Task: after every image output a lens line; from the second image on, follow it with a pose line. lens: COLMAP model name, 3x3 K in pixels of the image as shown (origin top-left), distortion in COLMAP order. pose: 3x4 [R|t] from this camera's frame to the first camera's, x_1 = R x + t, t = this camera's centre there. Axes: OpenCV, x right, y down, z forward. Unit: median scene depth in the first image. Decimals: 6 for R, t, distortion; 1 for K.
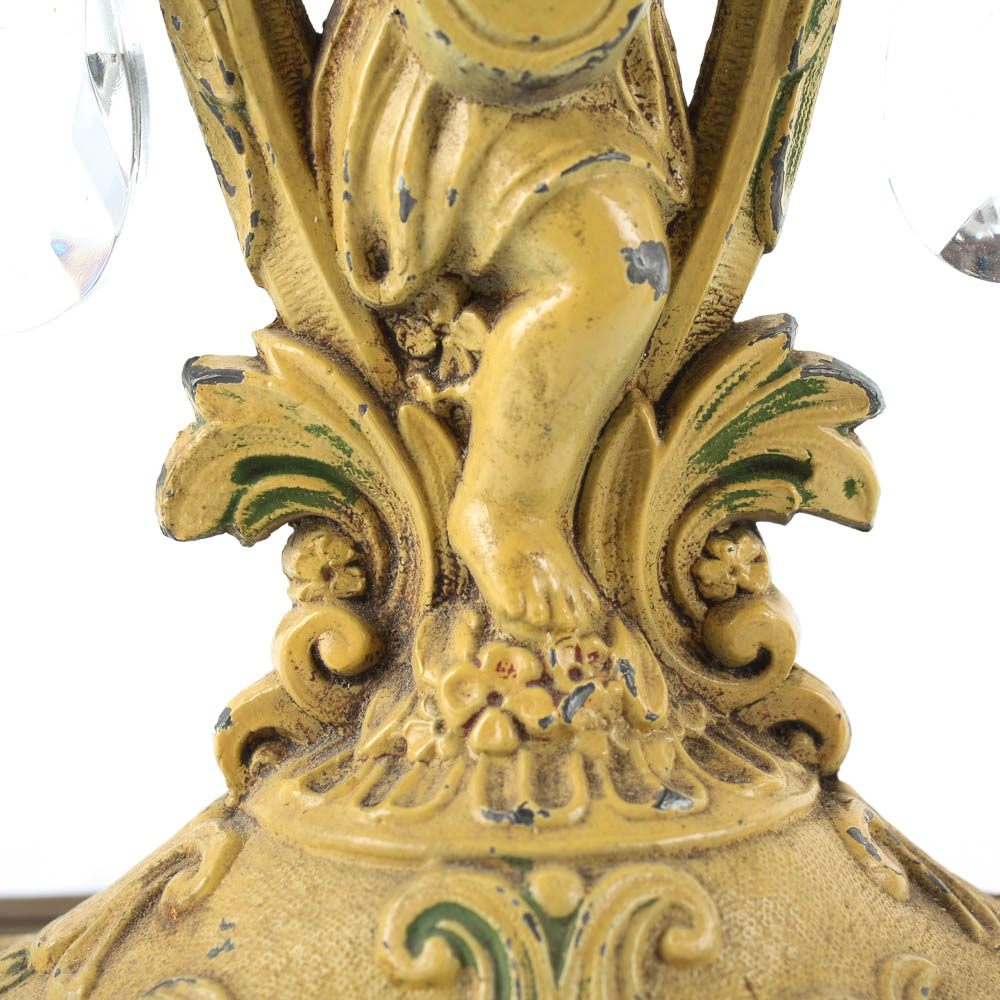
lens RADIAL K [[2578.3, 0, 520.7], [0, 2578.3, 498.4], [0, 0, 1]] dist [-0.037315, 0.000000]
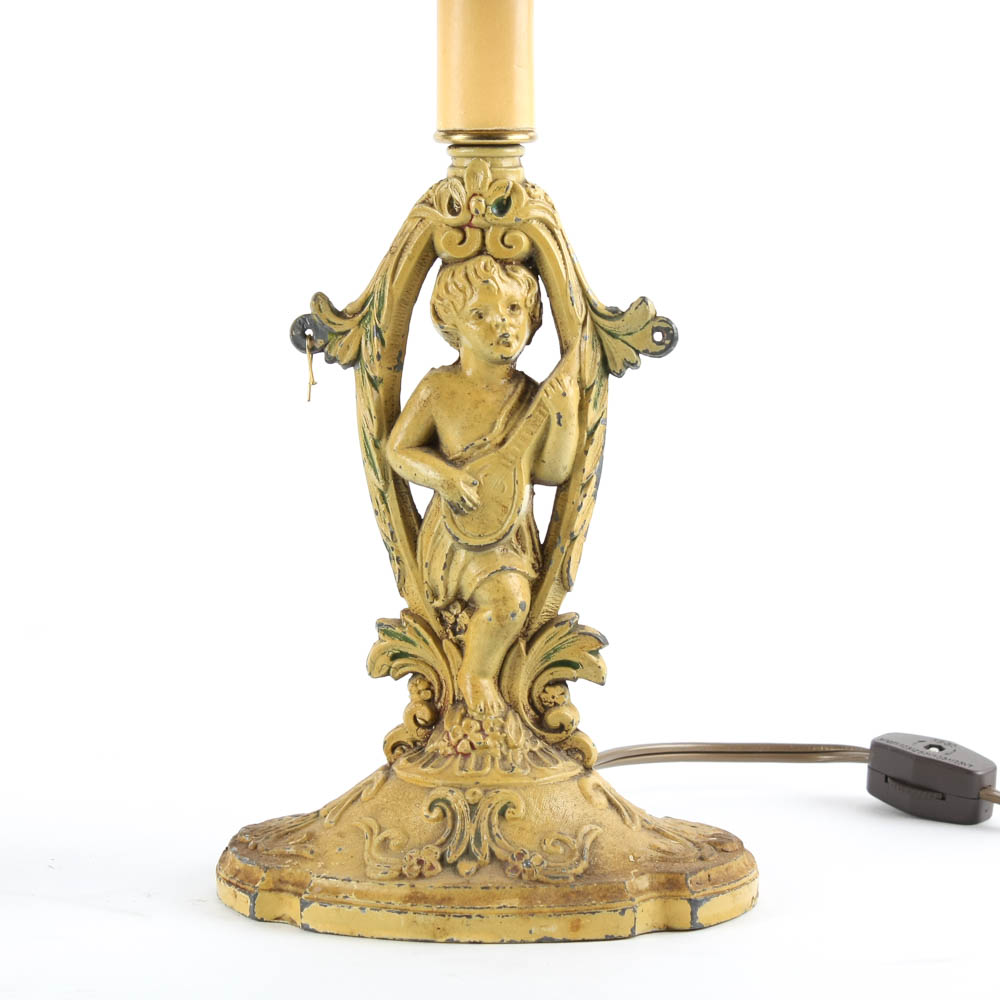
lens RADIAL K [[4365.0, 0, 500.4], [0, 4365.0, 502.4], [0, 0, 1]] dist [0.061724, 0.000000]
pose [[0.983697, 0.043775, -0.174426, 0.928191], [-0.037116, 0.998459, 0.041261, -0.419399], [0.175963, -0.034115, 0.983805, -4.137806]]
